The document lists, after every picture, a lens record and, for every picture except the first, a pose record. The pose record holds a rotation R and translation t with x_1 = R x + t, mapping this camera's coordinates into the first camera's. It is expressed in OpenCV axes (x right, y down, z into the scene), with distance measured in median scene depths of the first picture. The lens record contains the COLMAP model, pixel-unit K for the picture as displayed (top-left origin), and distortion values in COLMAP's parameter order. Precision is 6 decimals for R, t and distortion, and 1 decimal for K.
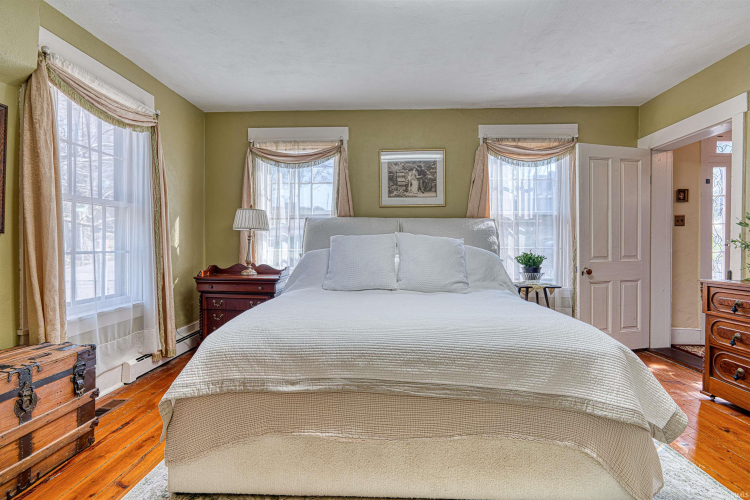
lens RADIAL K [[351.1, 0, 374.6], [0, 351.1, 248.9], [0, 0, 1]] dist [-0.001642, 0.000405]
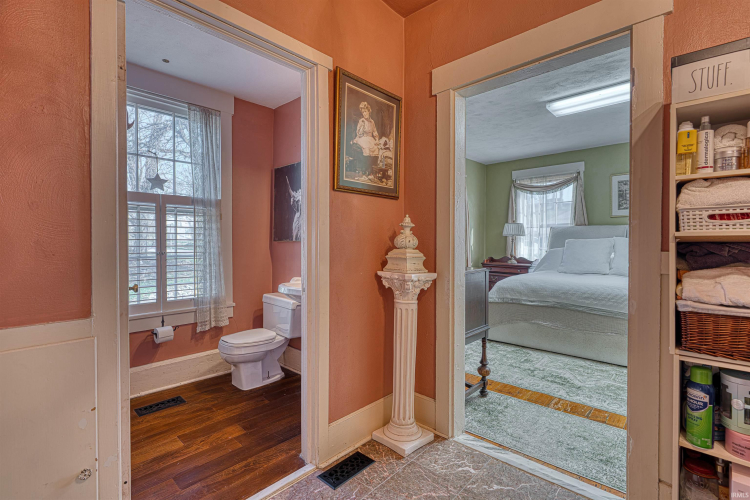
lens RADIAL K [[351.1, 0, 374.6], [0, 351.1, 249.0], [0, 0, 1]] dist [-0.001642, 0.000405]
pose [[0.760767, 0.011825, -0.648917, 0.206629], [-0.007388, 0.999927, 0.009559, -0.003056], [0.648983, -0.002478, 0.760799, -0.632313]]
